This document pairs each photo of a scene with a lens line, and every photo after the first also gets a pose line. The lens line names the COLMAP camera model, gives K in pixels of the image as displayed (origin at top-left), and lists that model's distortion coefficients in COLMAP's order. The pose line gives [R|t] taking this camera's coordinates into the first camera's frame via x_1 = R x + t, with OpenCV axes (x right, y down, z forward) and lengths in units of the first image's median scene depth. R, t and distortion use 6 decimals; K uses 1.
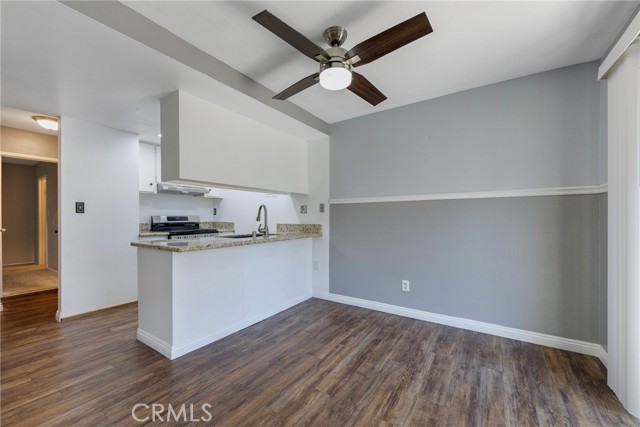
lens RADIAL K [[257.3, 0, 319.2], [0, 257.3, 217.1], [0, 0, 1]] dist [0.002606, 0.000783]
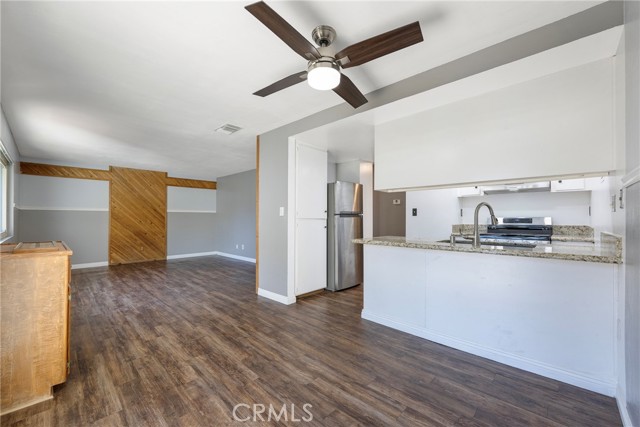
lens RADIAL K [[257.3, 0, 316.7], [0, 257.3, 213.1], [0, 0, 1]] dist [0.002606, 0.000783]
pose [[-0.169213, -0.018735, -0.985402, 0.542724], [-0.004601, 0.999823, -0.018219, -0.001162], [0.985569, 0.001451, -0.169269, 0.601918]]
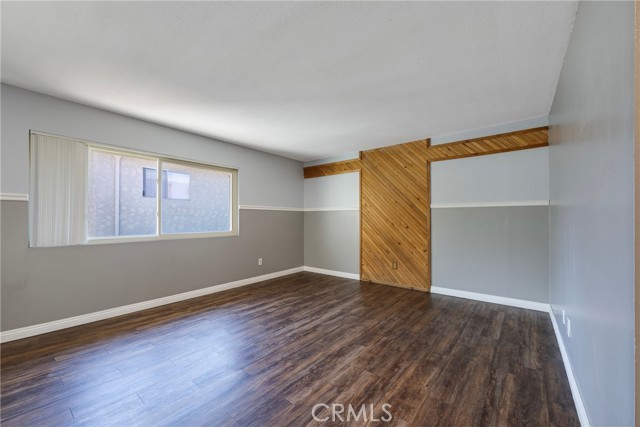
lens RADIAL K [[257.3, 0, 323.8], [0, 257.3, 214.7], [0, 0, 1]] dist [0.002606, 0.000783]
pose [[-0.997257, -0.001044, 0.074009, -0.926053], [-0.002171, 0.999883, -0.015152, 0.005806], [-0.073984, -0.015272, -0.997142, 0.258206]]
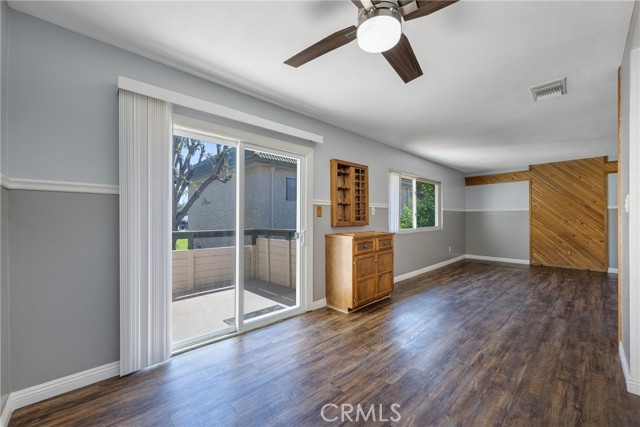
lens RADIAL K [[257.3, 0, 323.0], [0, 257.3, 218.3], [0, 0, 1]] dist [0.002606, 0.000783]
pose [[-0.978373, 0.003790, 0.206812, 0.039855], [0.004936, 0.999975, 0.005029, -0.002260], [-0.206787, 0.005941, -0.978368, 0.930853]]
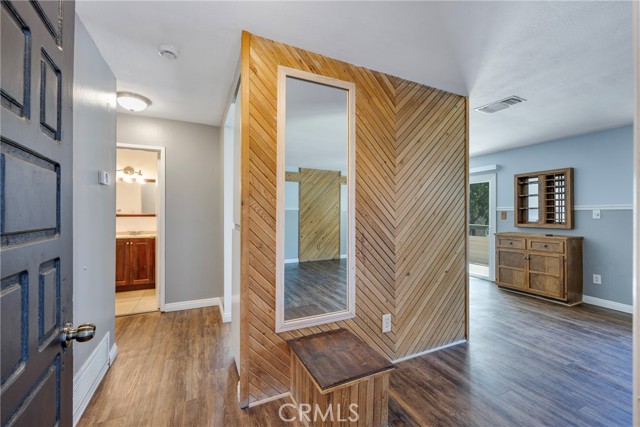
lens RADIAL K [[257.3, 0, 310.9], [0, 257.3, 213.2], [0, 0, 1]] dist [0.002606, 0.000783]
pose [[0.527145, 0.001549, 0.849774, -1.445121], [0.002077, 0.999993, -0.003111, -0.032030], [-0.849773, 0.003405, 0.527138, 0.139814]]
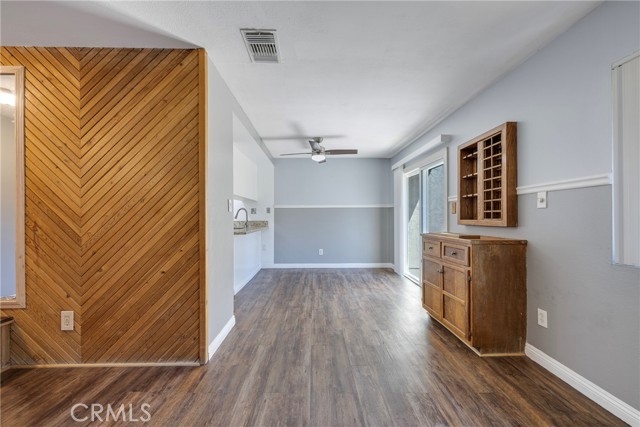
lens RADIAL K [[257.3, 0, 318.2], [0, 257.3, 216.2], [0, 0, 1]] dist [0.002606, 0.000783]
pose [[0.818845, -0.002086, 0.574011, -0.677939], [0.004834, 0.999983, -0.003261, 0.007236], [-0.573994, 0.005445, 0.818841, -0.482441]]
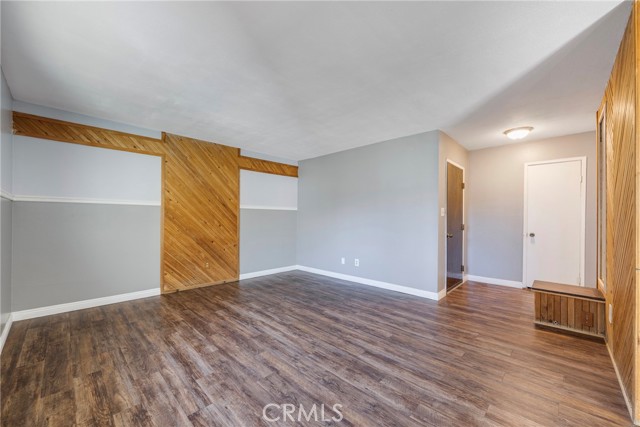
lens RADIAL K [[257.3, 0, 319.8], [0, 257.3, 213.9], [0, 0, 1]] dist [0.002606, 0.000783]
pose [[-0.175283, -0.016003, -0.984388, -0.038092], [-0.010711, 0.999840, -0.014347, 0.001533], [0.984460, 0.008029, -0.175427, -0.296363]]
